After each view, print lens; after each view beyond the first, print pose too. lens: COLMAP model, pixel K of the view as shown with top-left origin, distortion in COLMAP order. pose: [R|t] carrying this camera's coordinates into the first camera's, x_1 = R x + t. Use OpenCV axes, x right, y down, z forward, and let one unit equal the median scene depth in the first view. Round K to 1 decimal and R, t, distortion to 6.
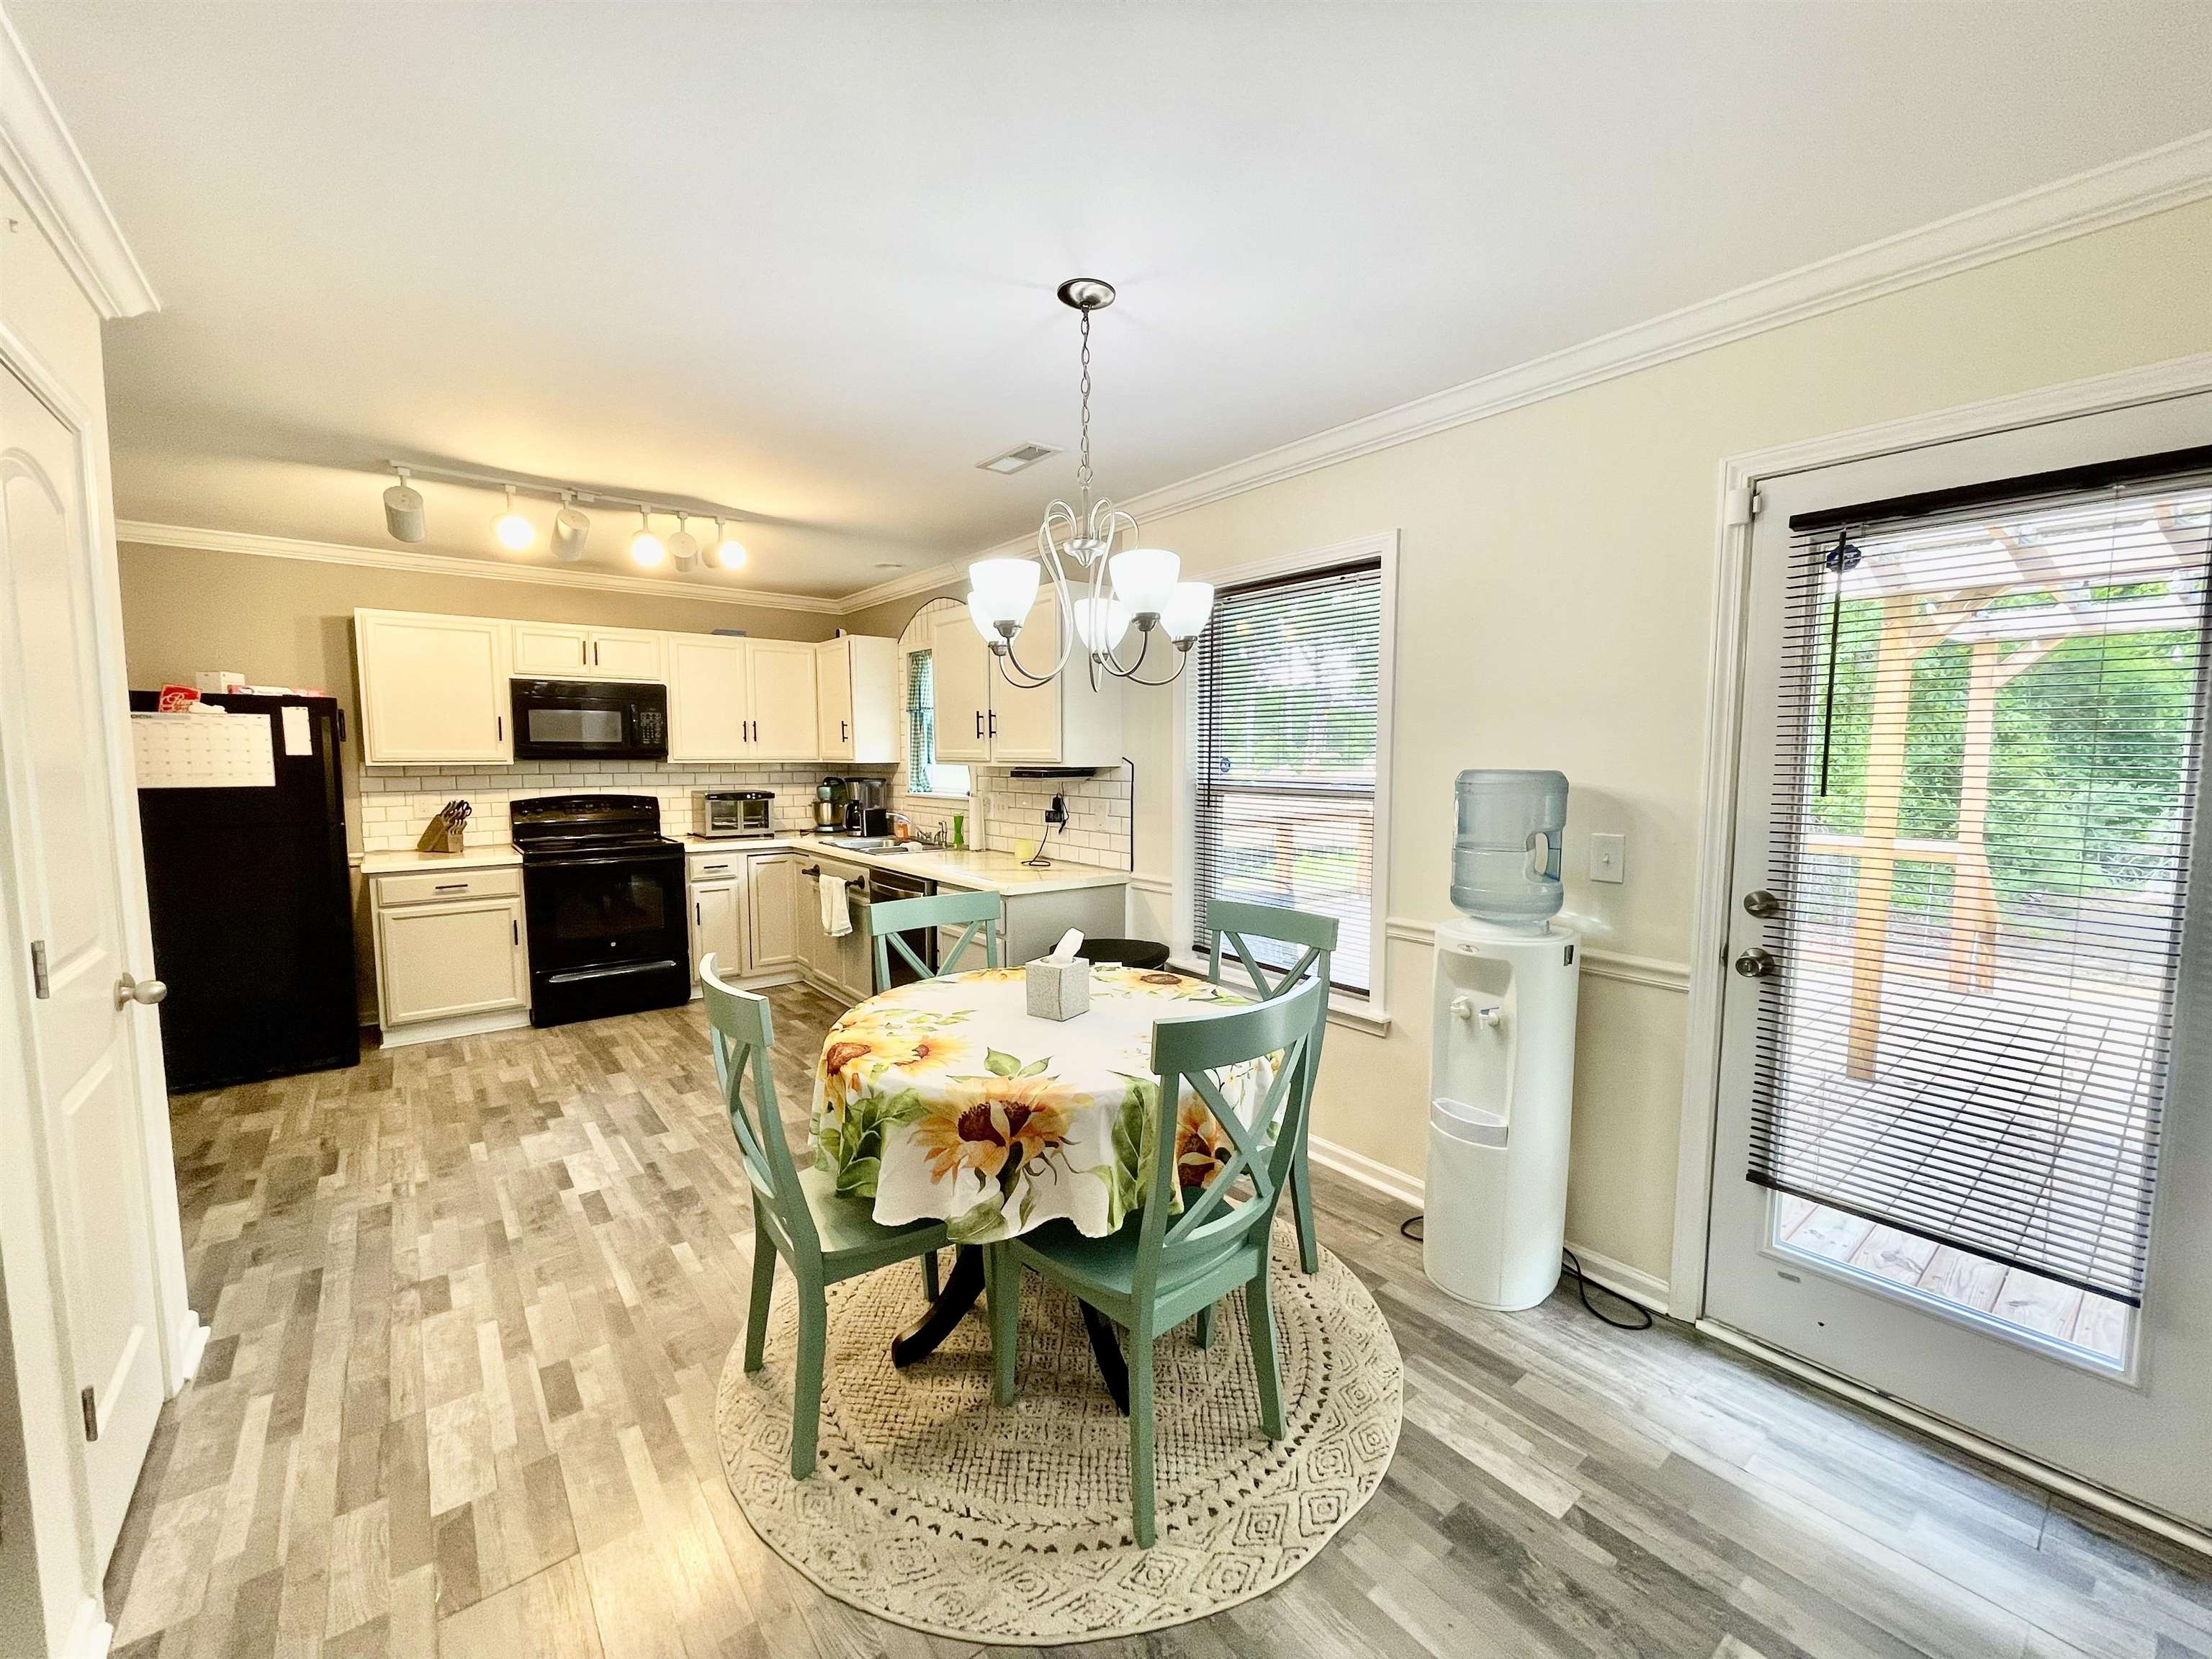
lens RADIAL K [[894.3, 0, 1101.9], [0, 894.3, 834.6], [0, 0, 1]] dist [-0.000229, -0.001019]
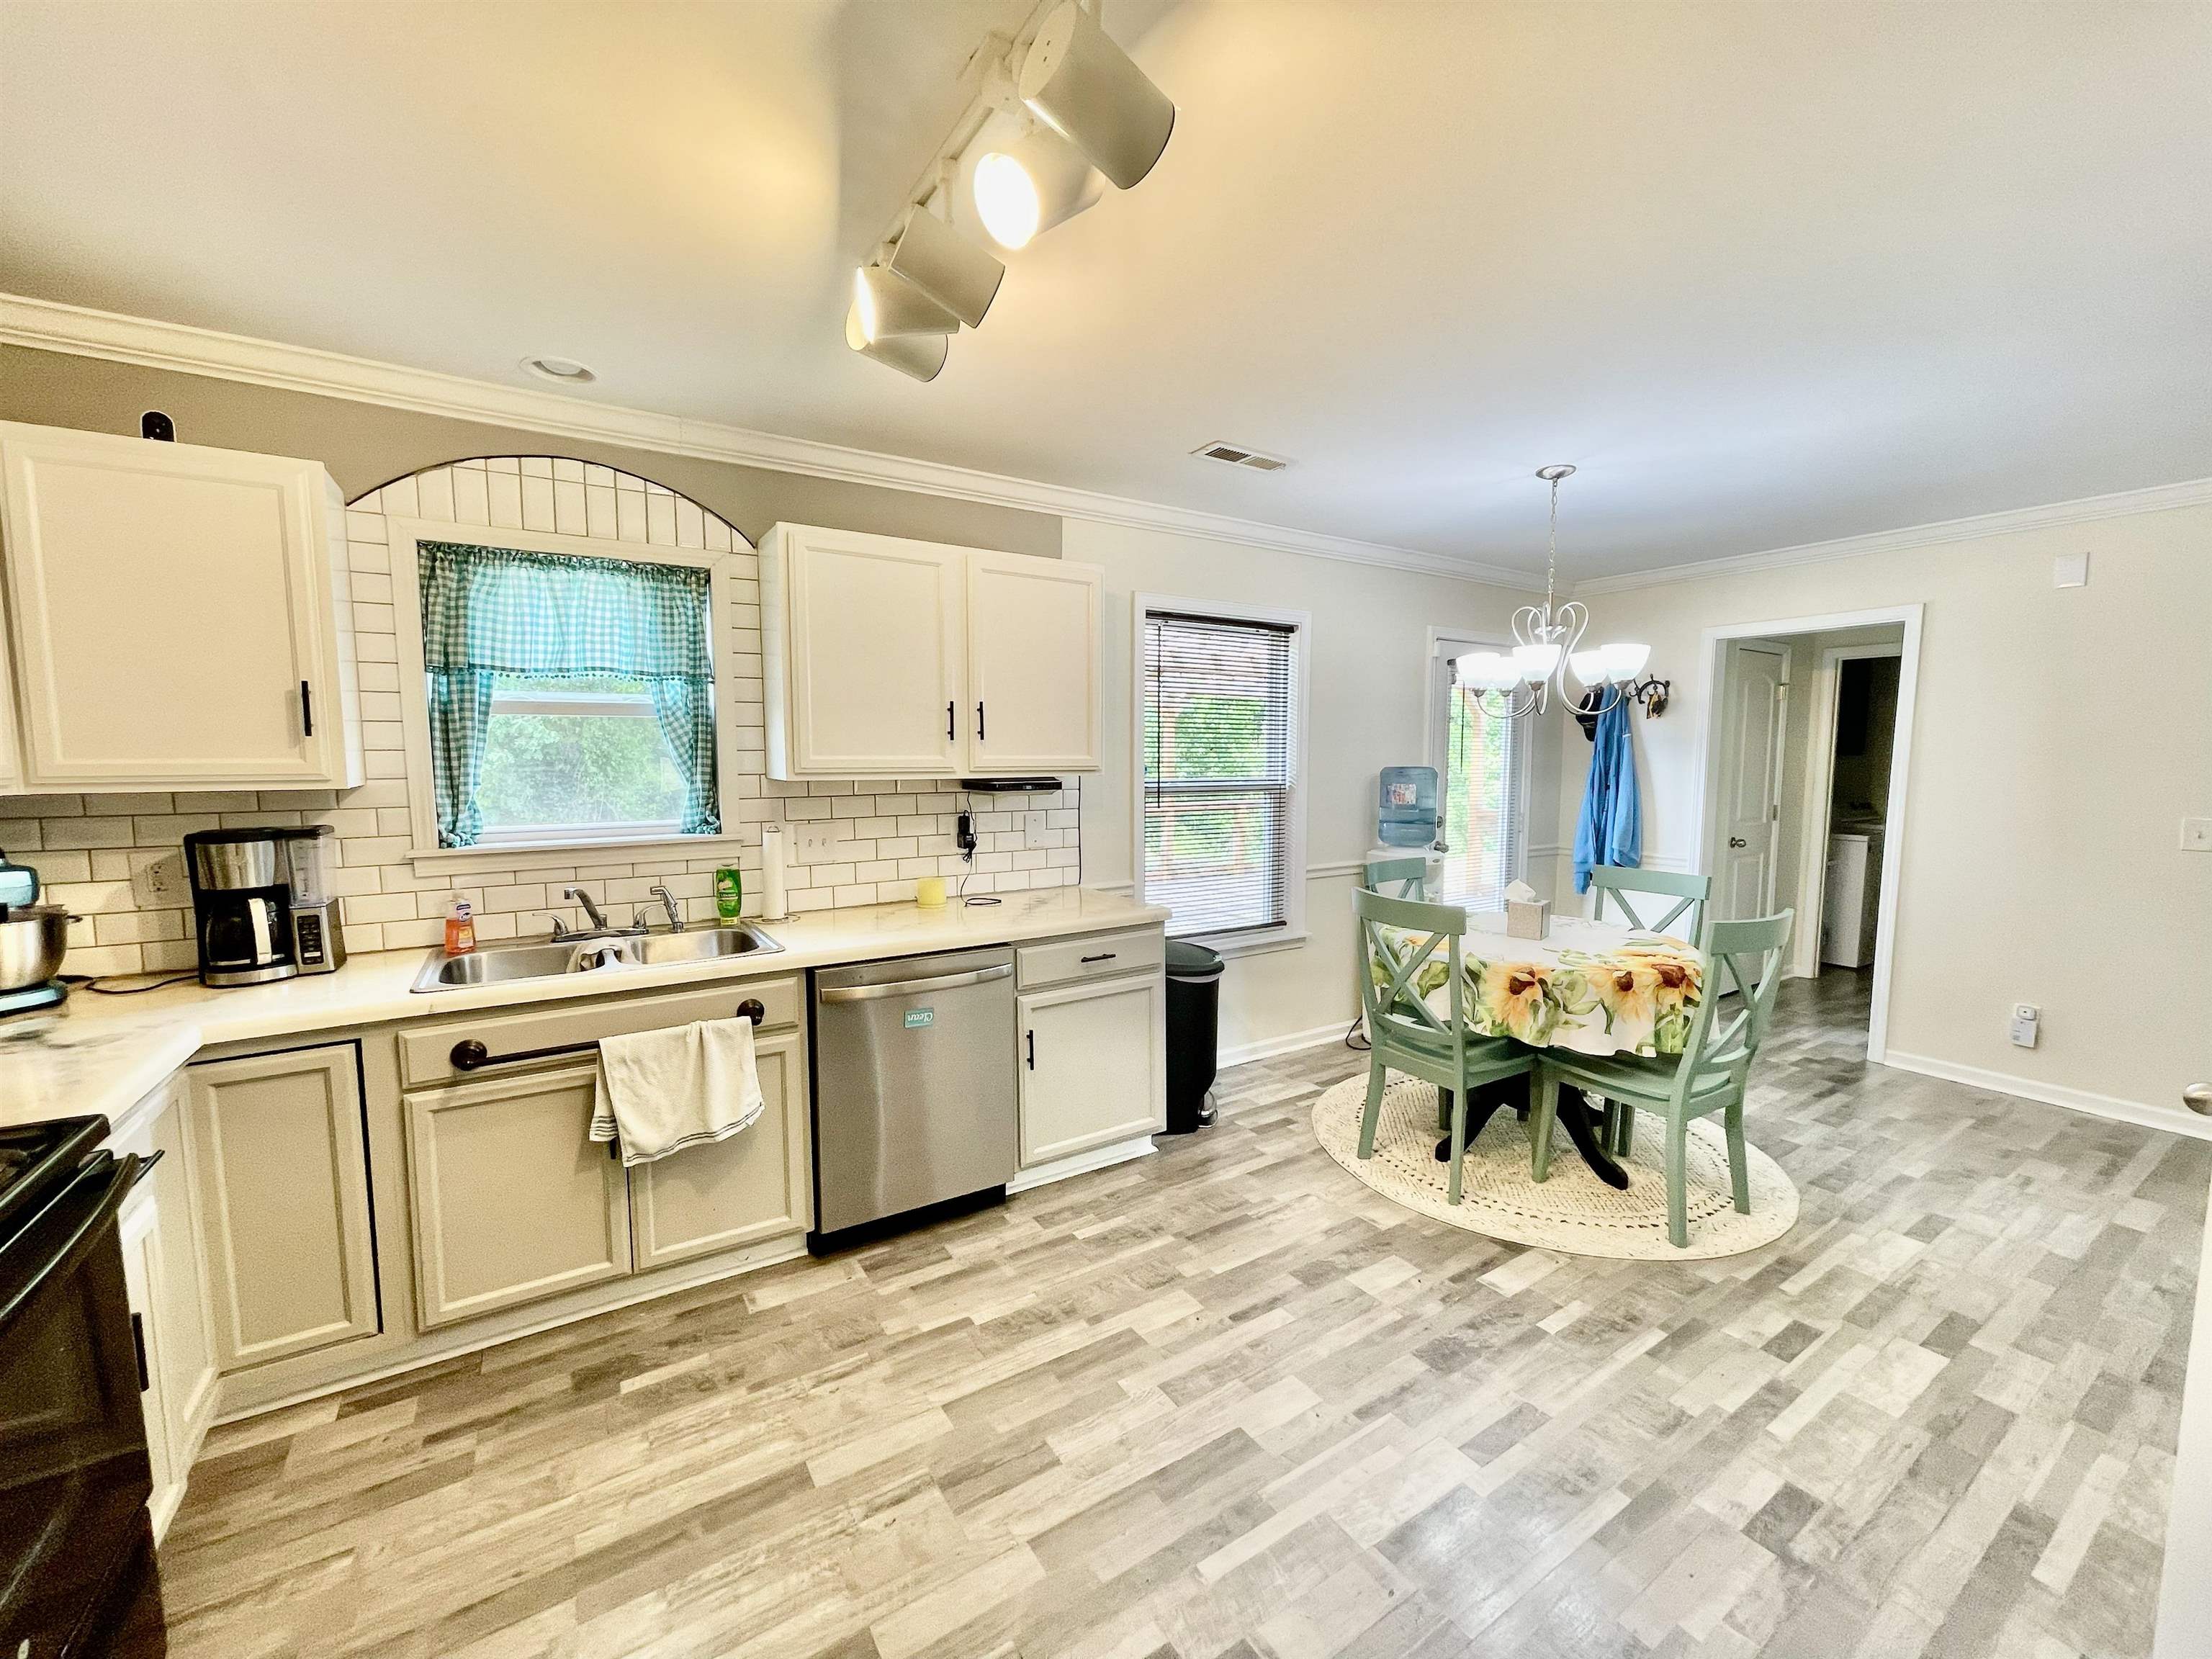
lens RADIAL K [[894.3, 0, 1102.0], [0, 894.3, 833.0], [0, 0, 1]] dist [-0.000229, -0.001019]
pose [[0.098960, -0.094783, 0.990567, -1.213264], [0.085695, 0.992567, 0.086413, -0.125273], [-0.991395, 0.076336, 0.106347, 1.179303]]
